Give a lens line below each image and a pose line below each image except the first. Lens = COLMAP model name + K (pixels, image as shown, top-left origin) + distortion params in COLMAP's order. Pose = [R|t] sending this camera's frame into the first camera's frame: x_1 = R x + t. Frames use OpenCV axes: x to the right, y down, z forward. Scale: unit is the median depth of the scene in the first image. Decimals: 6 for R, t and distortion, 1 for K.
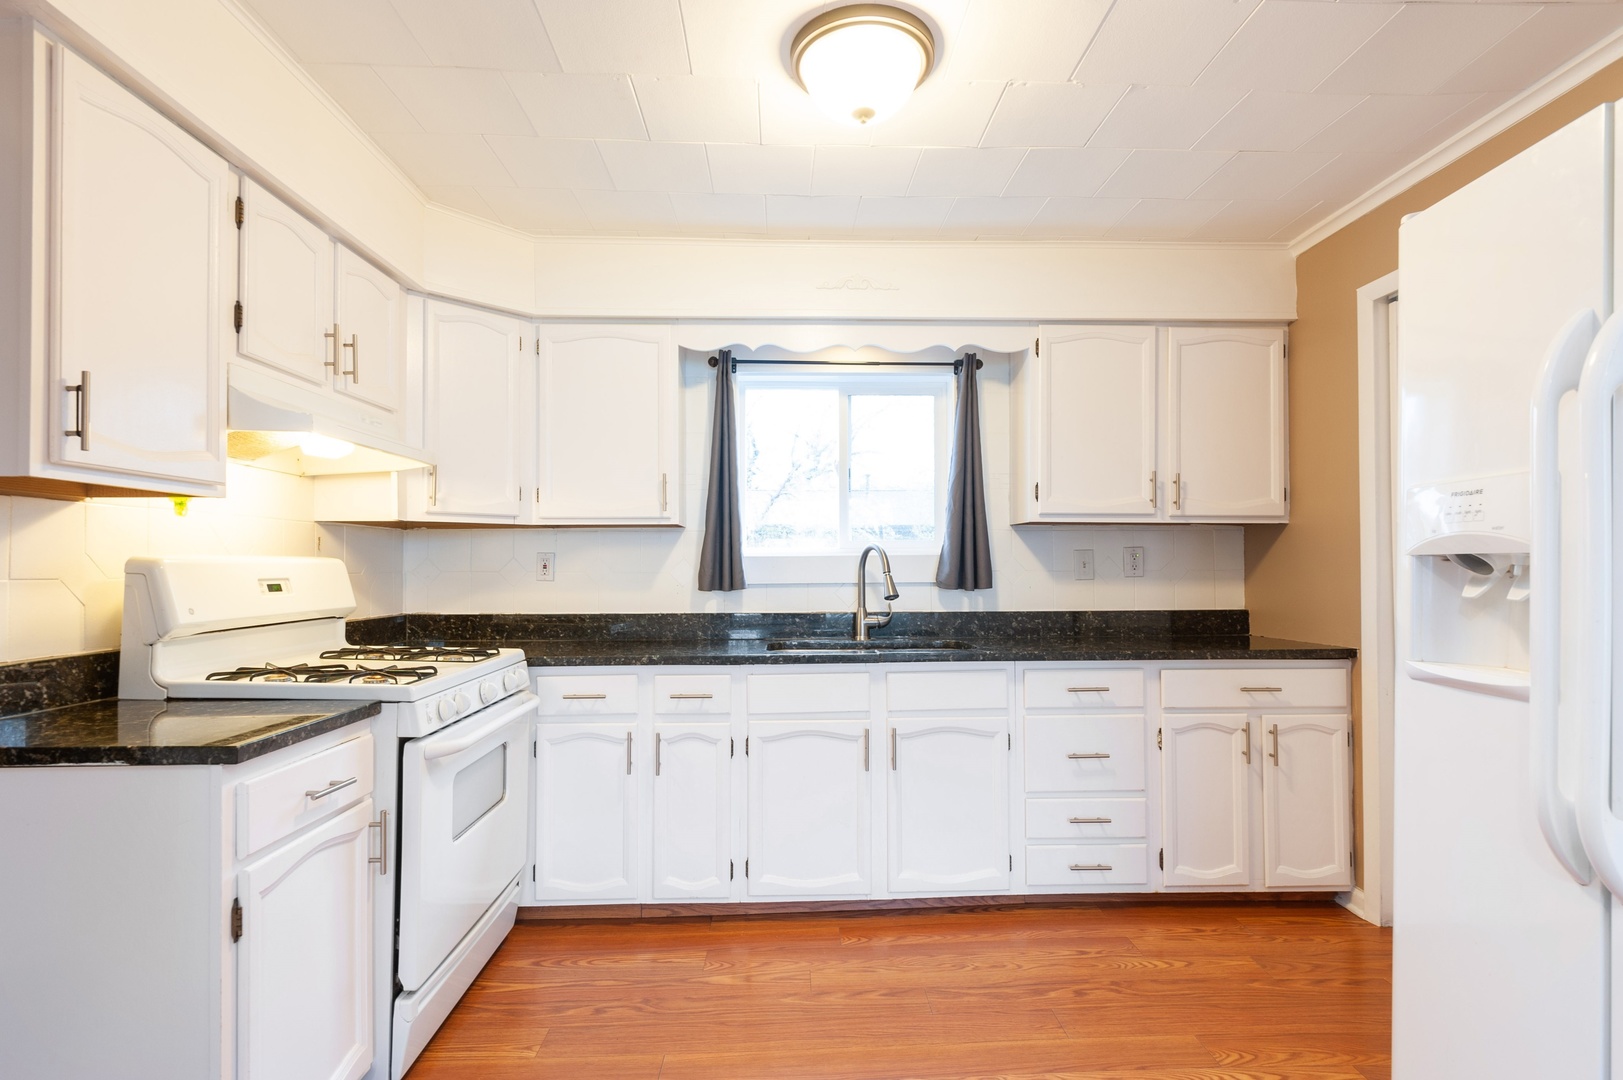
lens RADIAL K [[791.8, 0, 822.7], [0, 791.8, 552.1], [0, 0, 1]] dist [-0.002299, -0.000355]
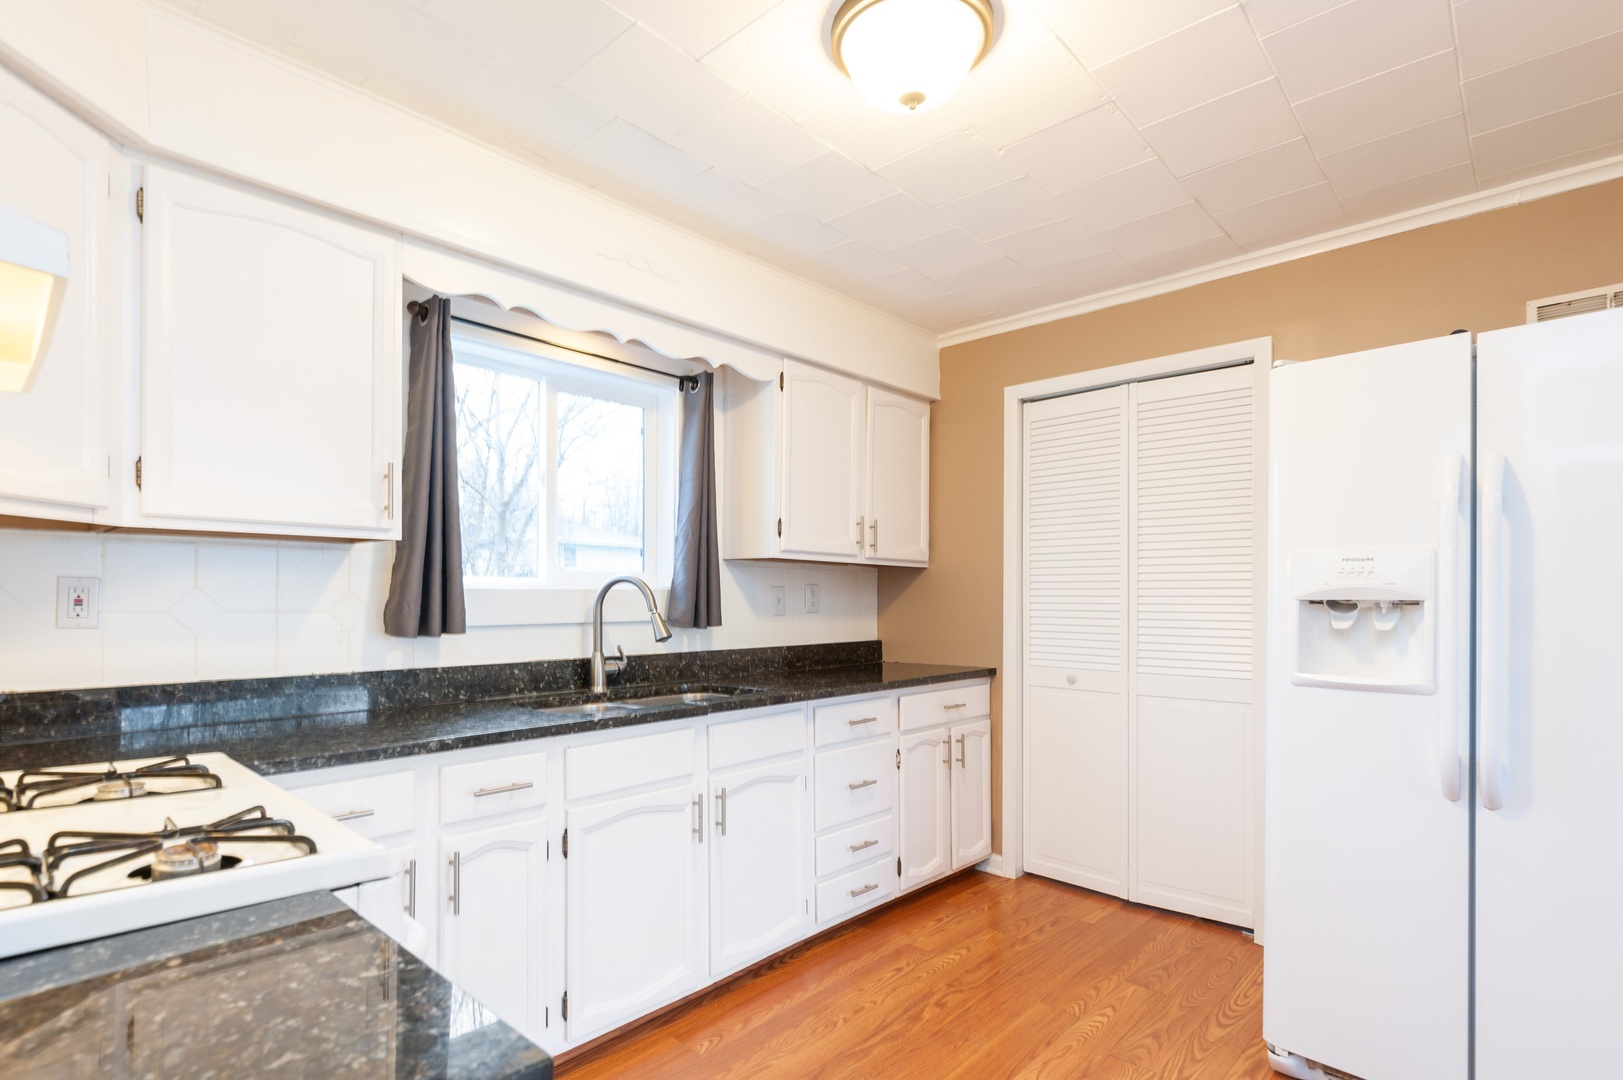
lens RADIAL K [[791.8, 0, 857.1], [0, 791.8, 592.6], [0, 0, 1]] dist [-0.002299, -0.000355]
pose [[0.704394, 0.011248, 0.709720, -0.359922], [-0.018504, 0.999826, 0.002519, 0.001024], [-0.709568, -0.014906, 0.704480, 0.234194]]
